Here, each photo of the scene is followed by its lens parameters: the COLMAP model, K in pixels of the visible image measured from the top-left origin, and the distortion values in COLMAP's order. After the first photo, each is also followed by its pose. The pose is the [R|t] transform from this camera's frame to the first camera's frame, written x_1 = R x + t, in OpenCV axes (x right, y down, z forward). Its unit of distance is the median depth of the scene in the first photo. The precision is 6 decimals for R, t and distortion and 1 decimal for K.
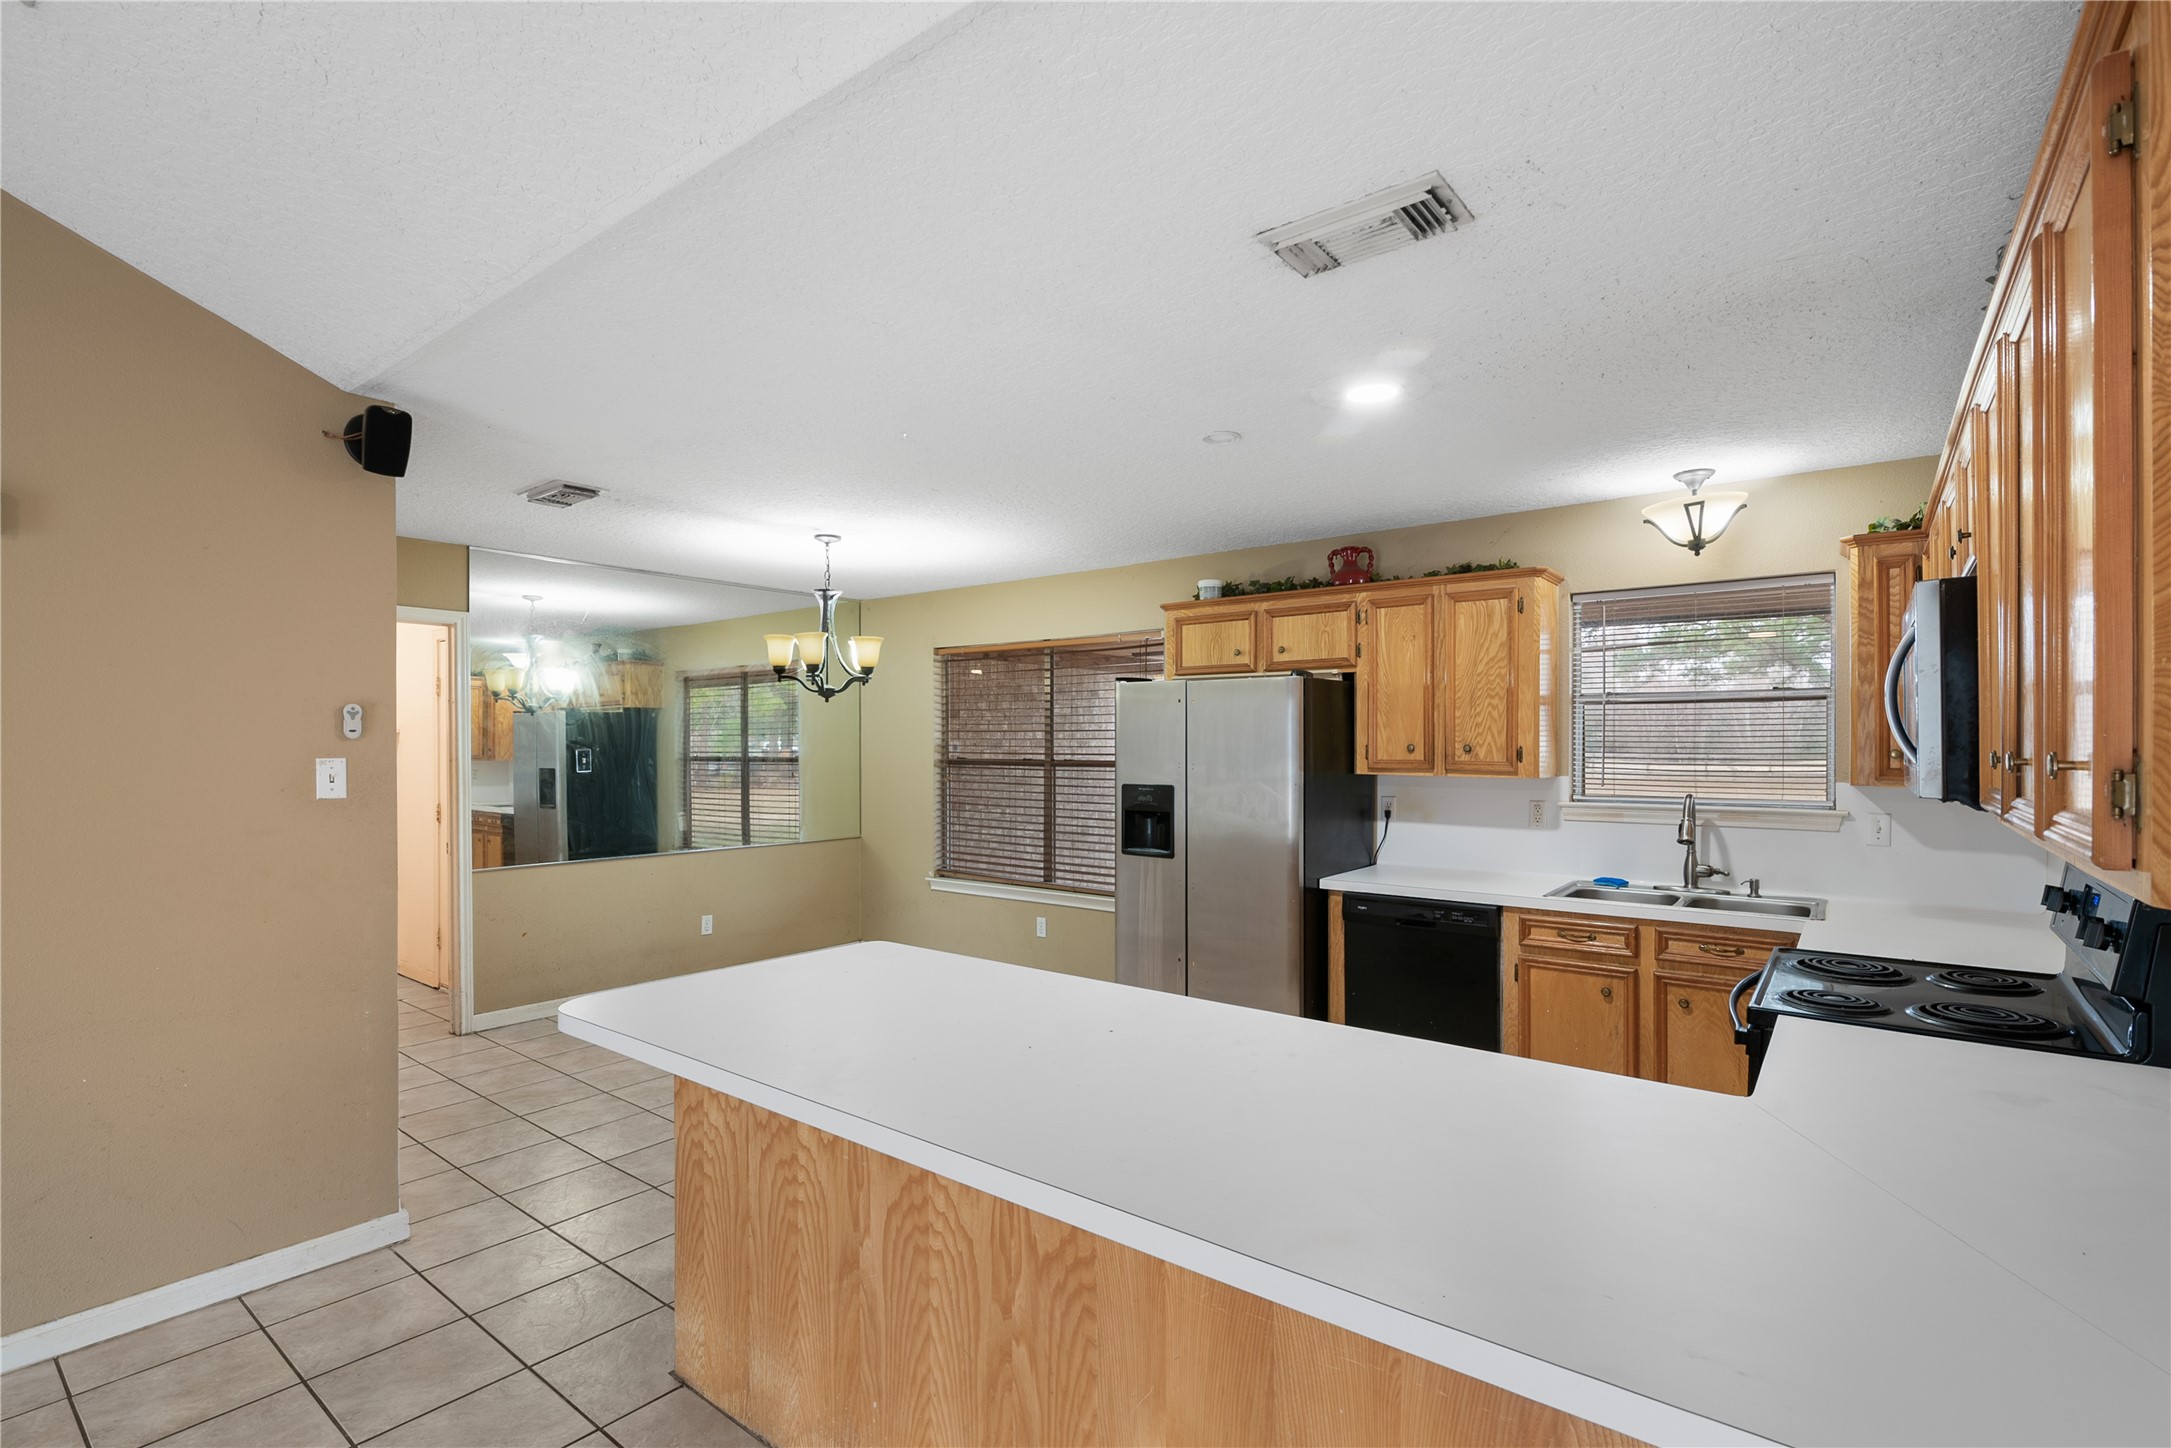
lens RADIAL K [[997.1, 0, 1098.4], [0, 997.1, 750.1], [0, 0, 1]] dist [0.000749, 0.000107]
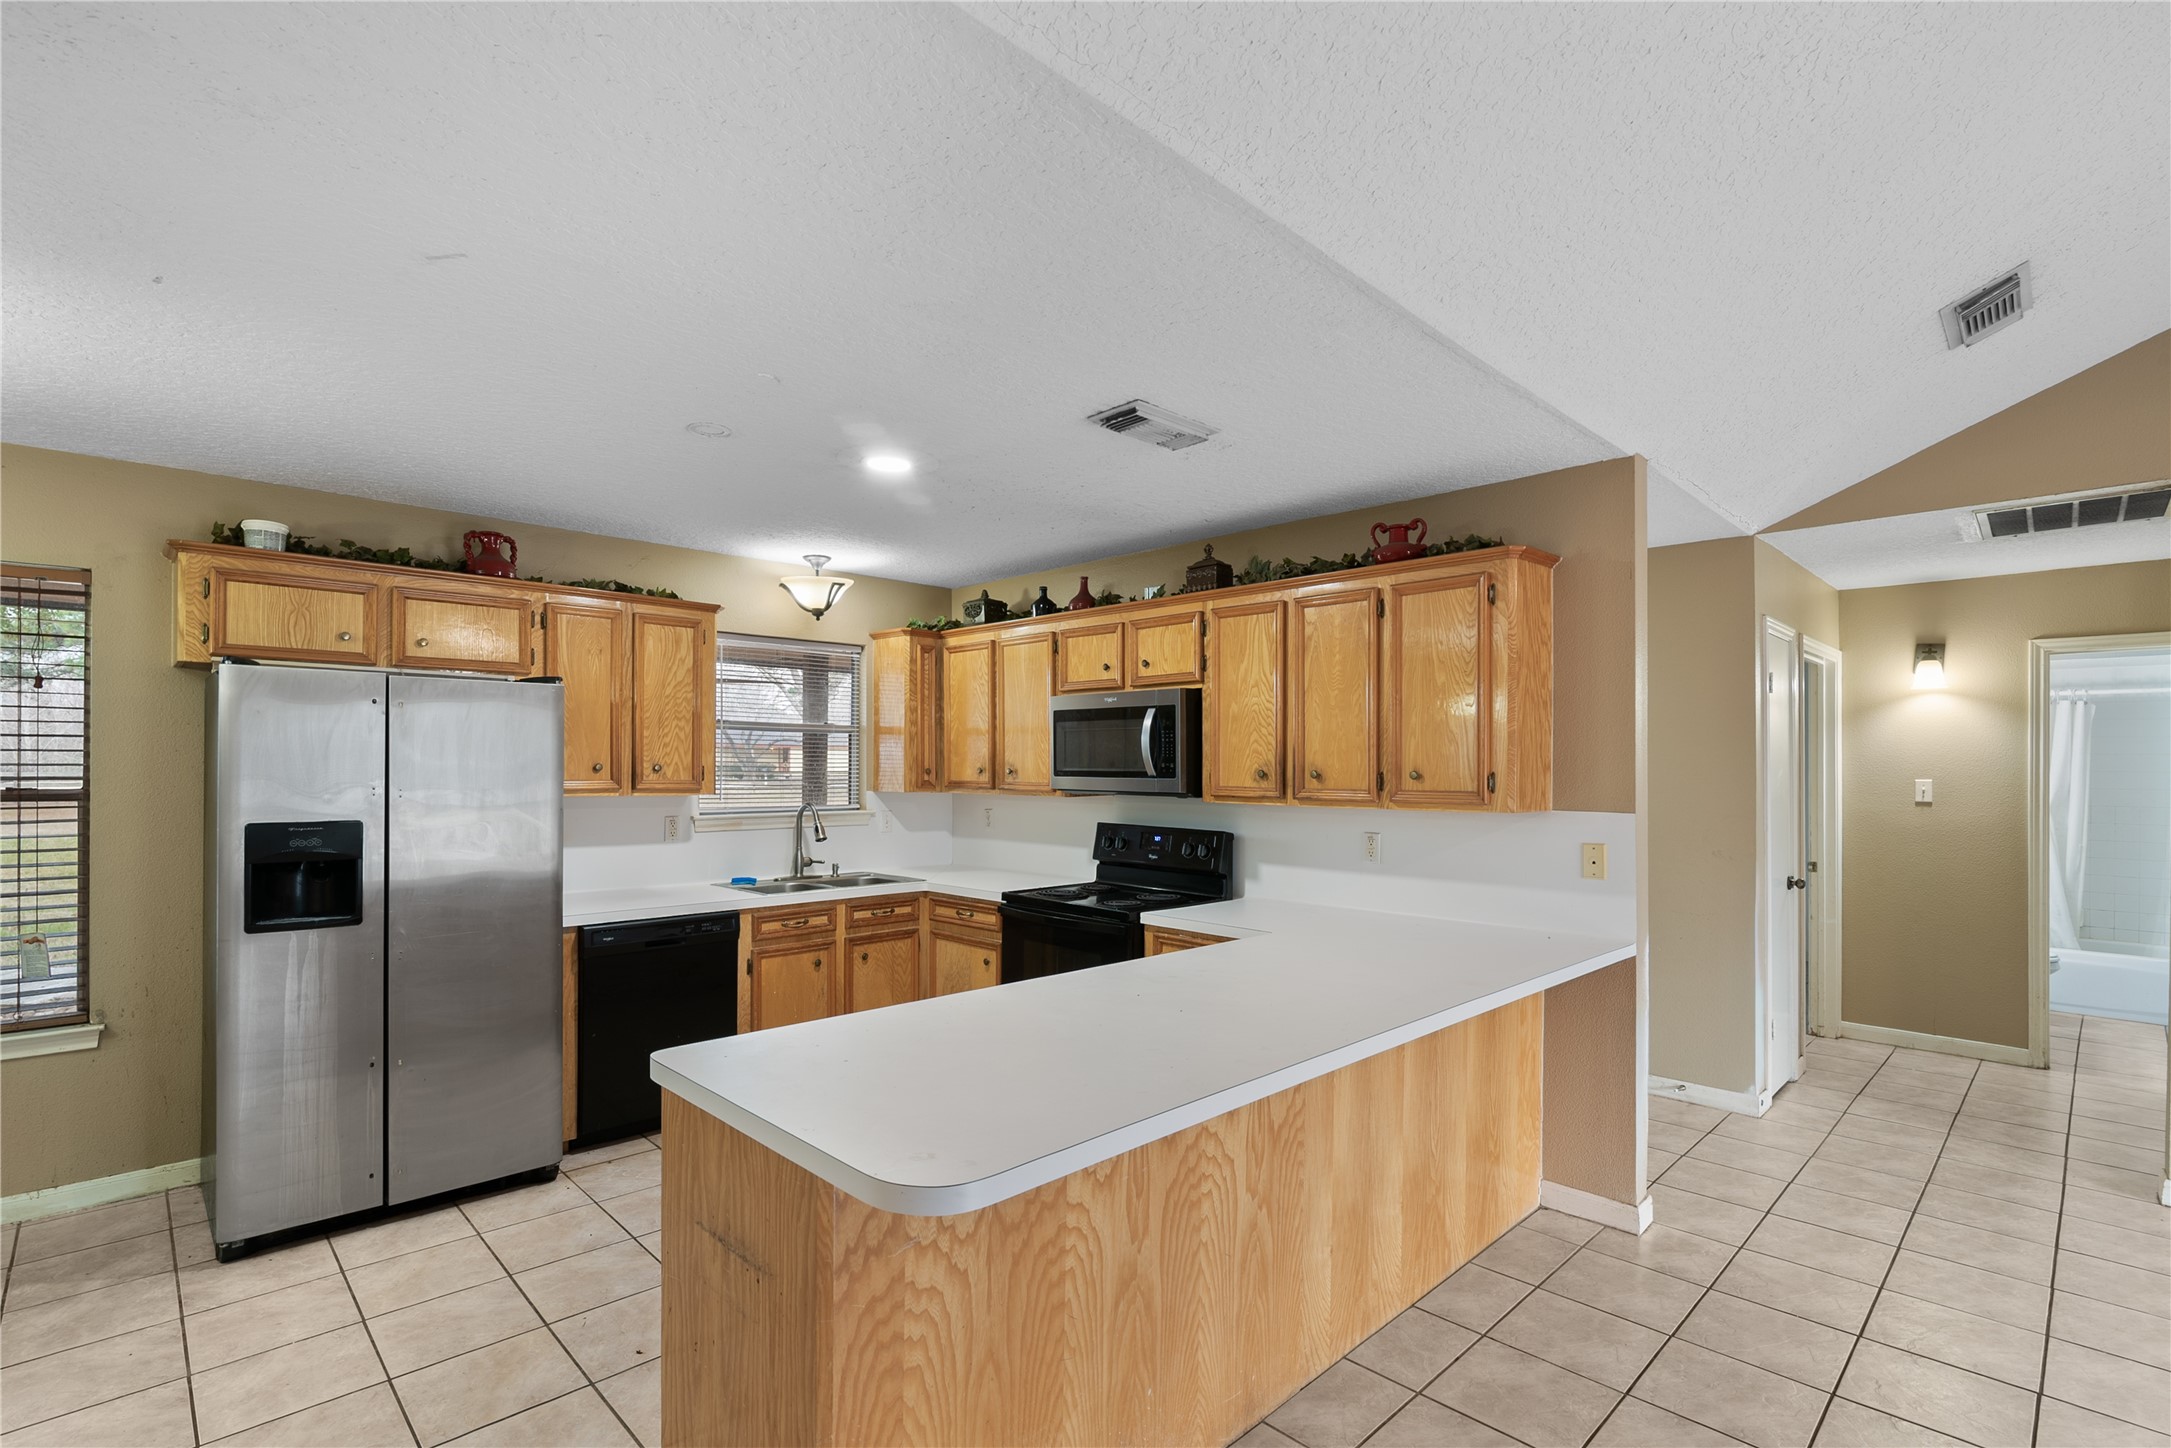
lens RADIAL K [[1002.6, 0, 1086.3], [0, 1002.6, 762.1], [0, 0, 1]] dist [-0.000017, -0.000282]
pose [[0.139062, 0.003032, 0.990279, -0.739148], [0.001972, 0.999992, -0.003339, -0.003973], [-0.990282, 0.002418, 0.139055, 0.527226]]
